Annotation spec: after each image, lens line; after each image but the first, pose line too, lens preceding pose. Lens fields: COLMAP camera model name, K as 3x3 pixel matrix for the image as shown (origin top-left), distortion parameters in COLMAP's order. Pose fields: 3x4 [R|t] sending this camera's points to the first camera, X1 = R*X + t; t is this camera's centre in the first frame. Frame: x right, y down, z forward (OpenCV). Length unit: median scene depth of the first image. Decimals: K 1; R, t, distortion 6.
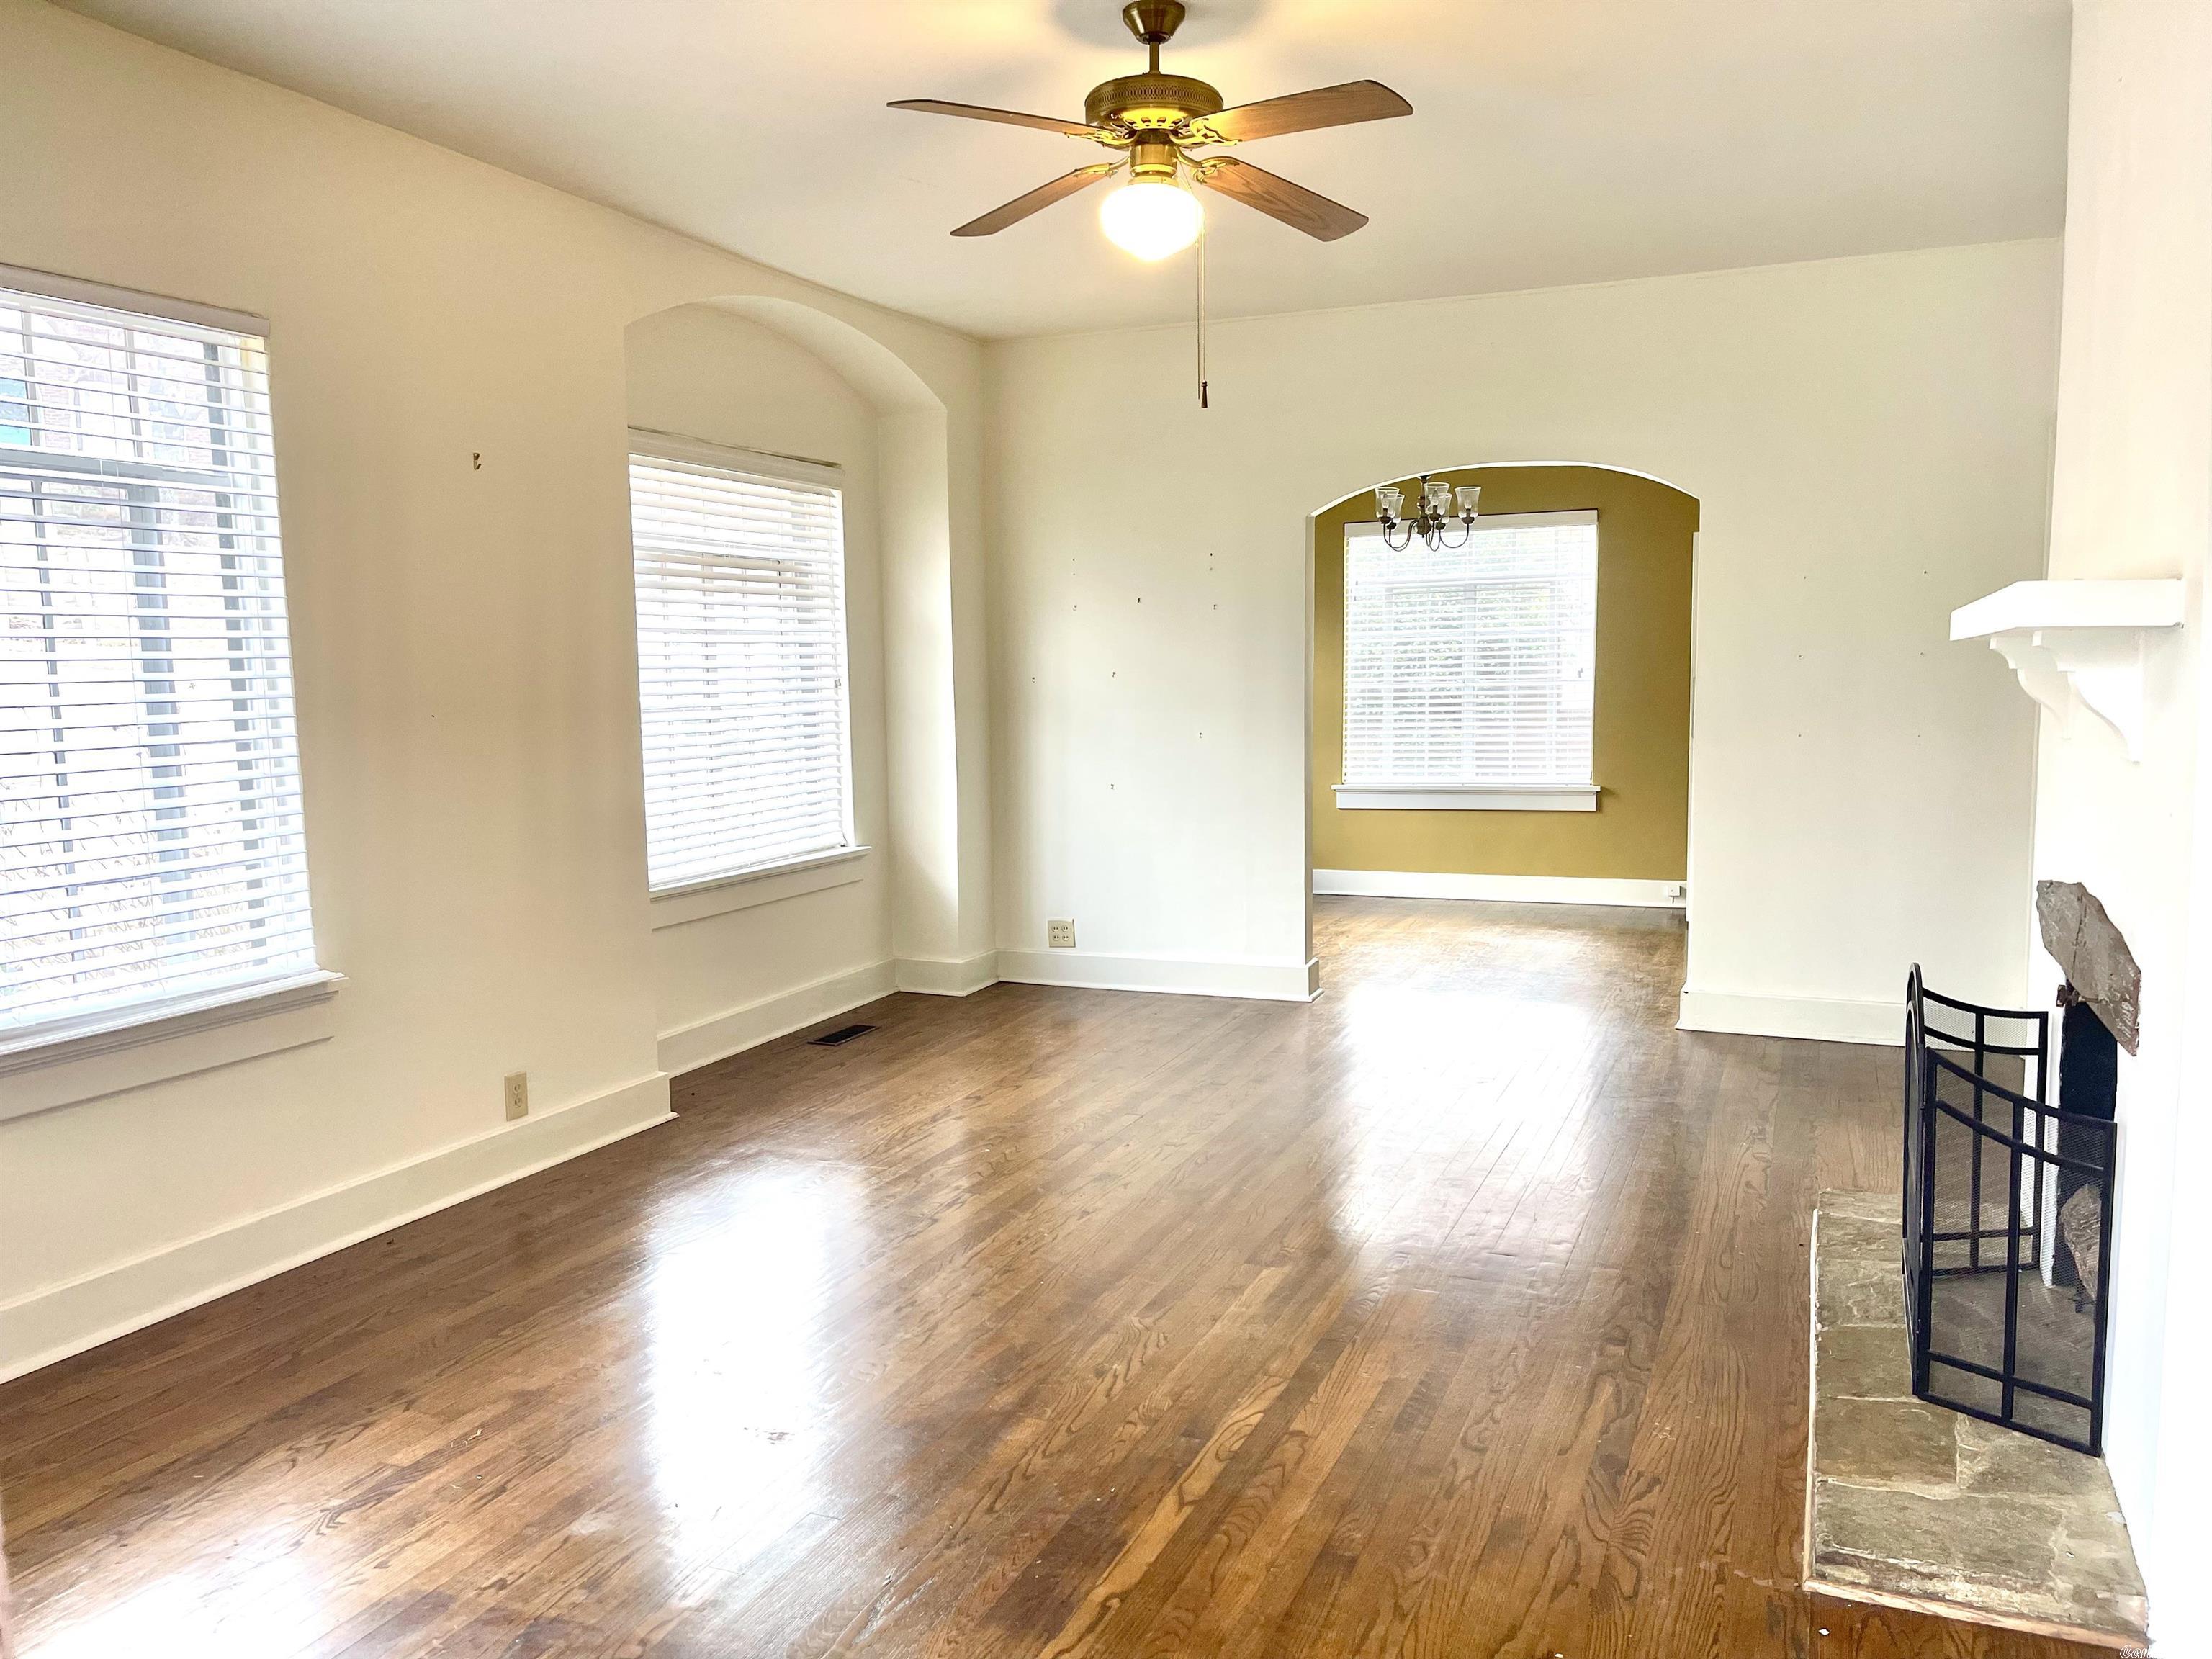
lens RADIAL K [[1658.1, 0, 1110.7], [0, 1658.1, 829.1], [0, 0, 1]] dist [0.022219, -0.003860]
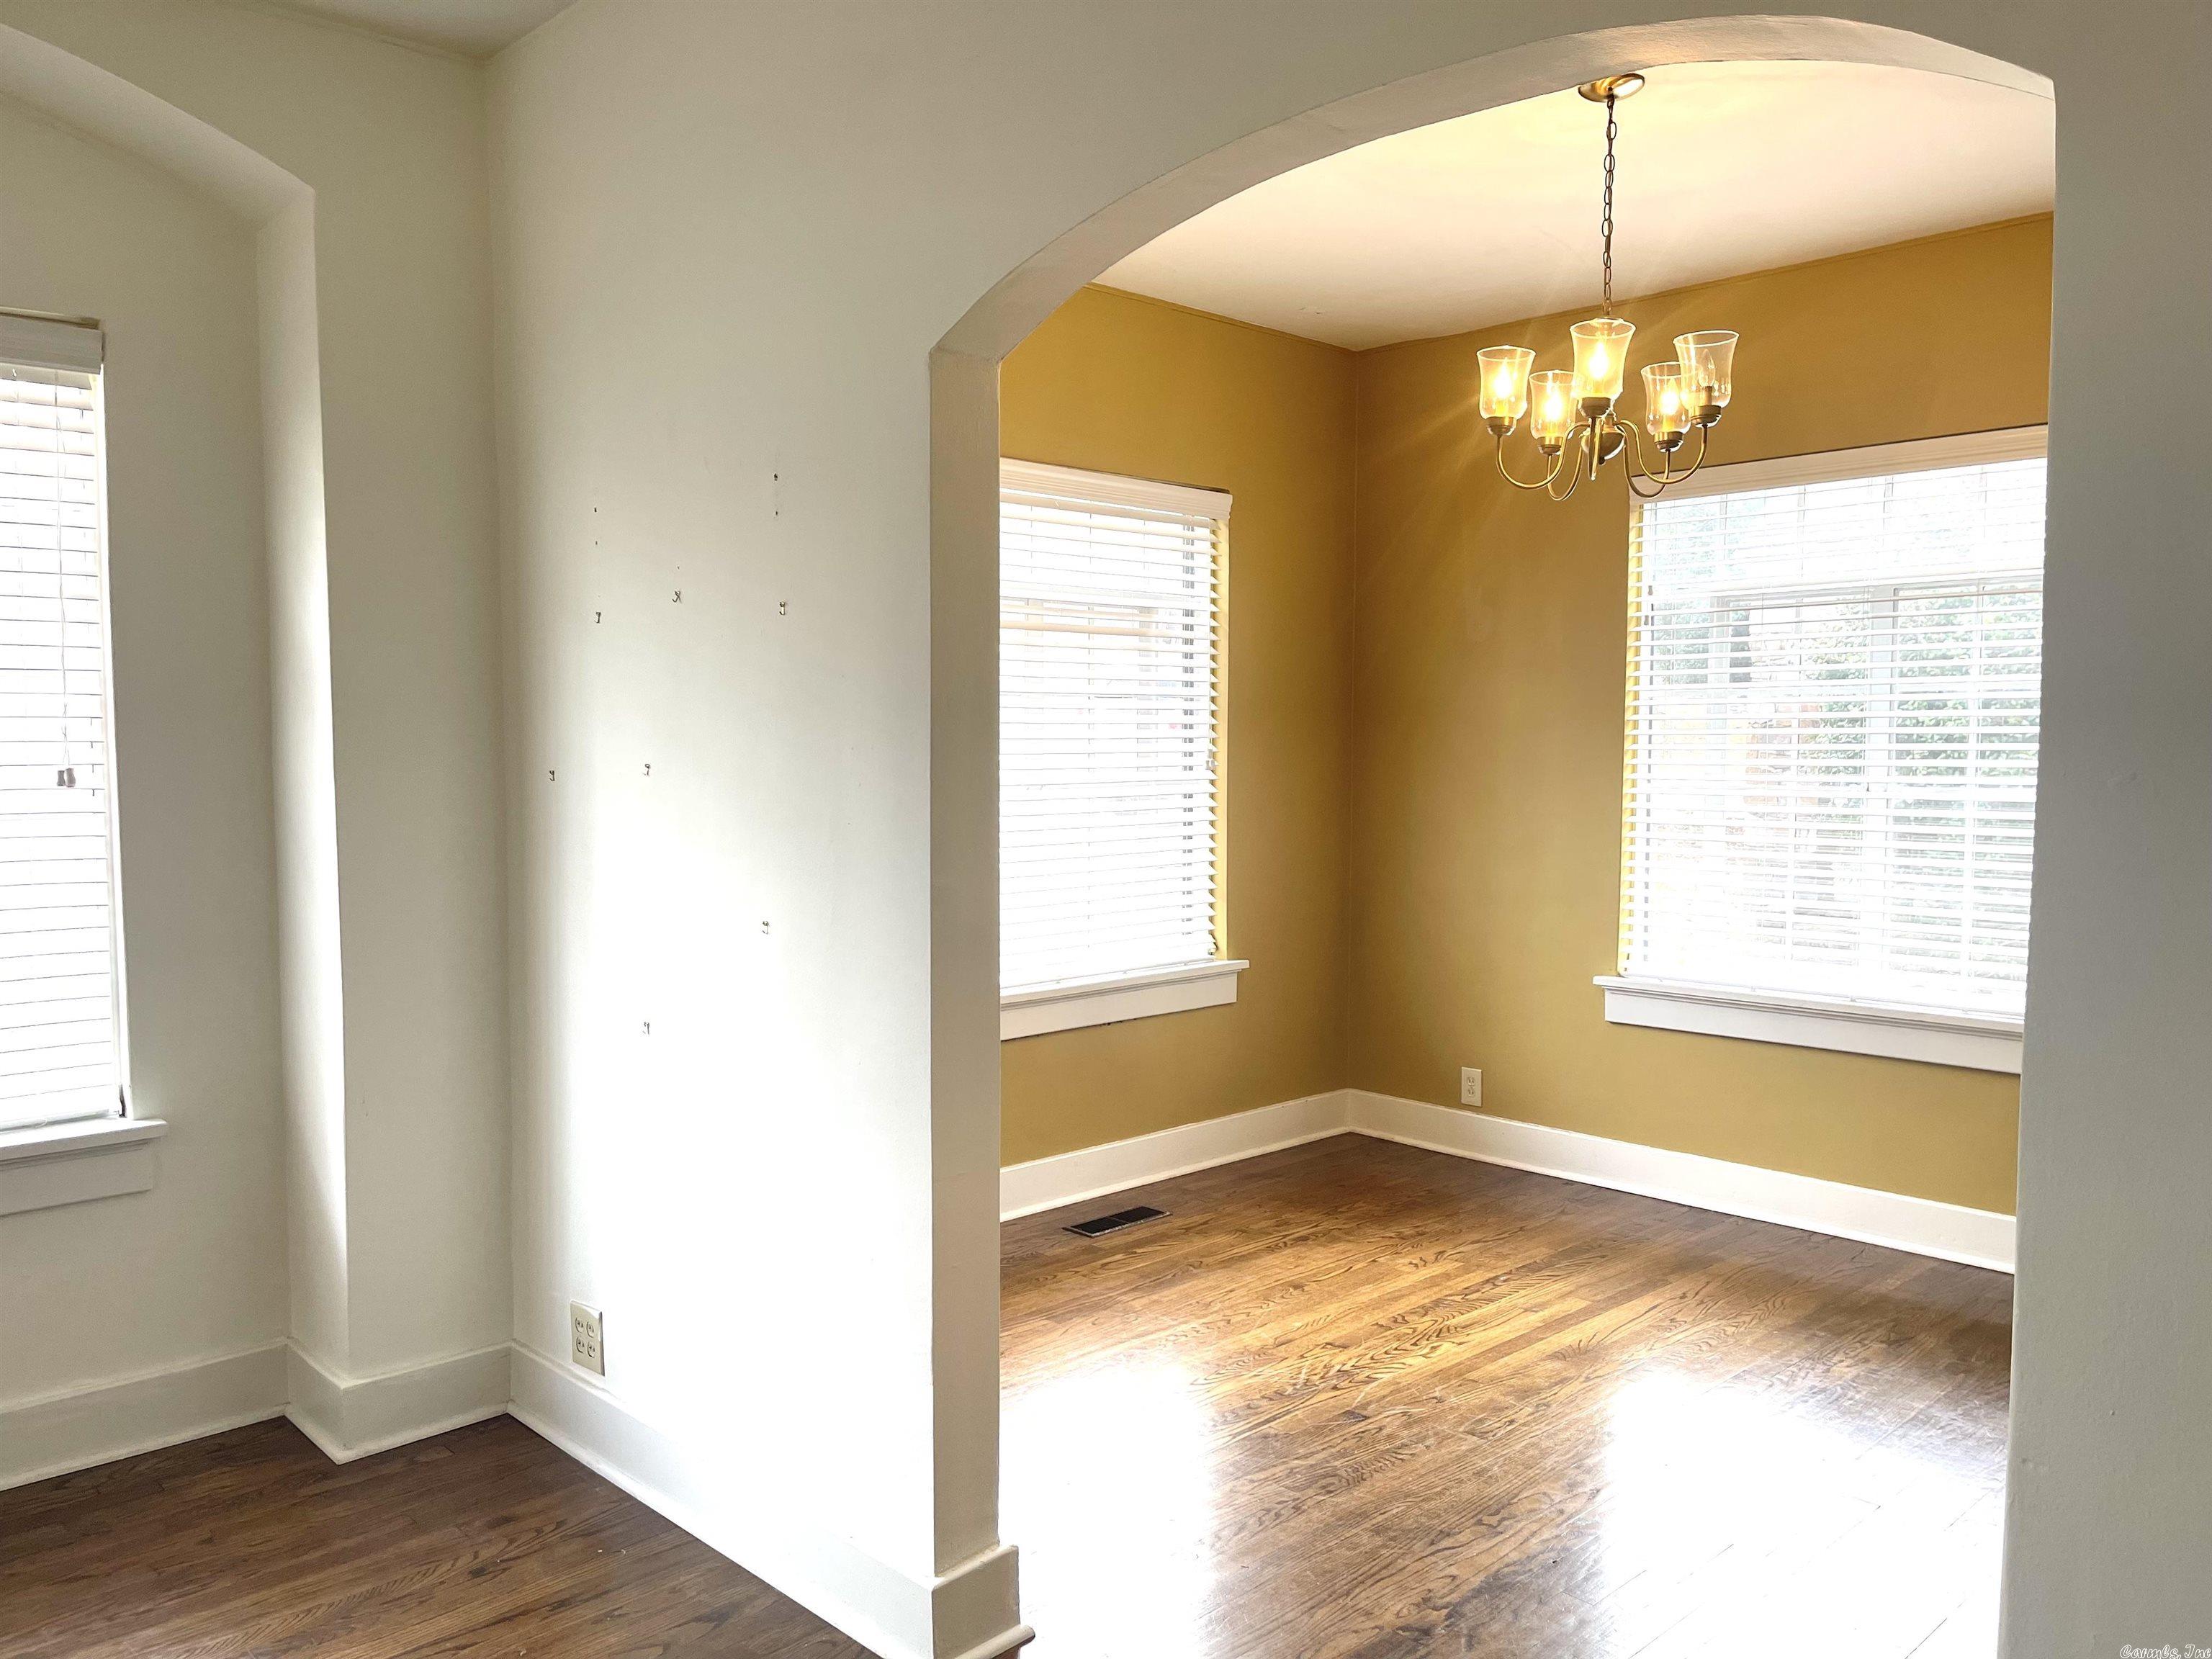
lens RADIAL K [[1658.1, 0, 1094.5], [0, 1658.1, 835.7], [0, 0, 1]] dist [0.022219, -0.003860]
pose [[0.918342, 0.035611, -0.394183, 0.273833], [-0.050518, 0.998344, -0.027501, -0.068731], [0.392551, 0.045168, 0.918620, 0.635568]]
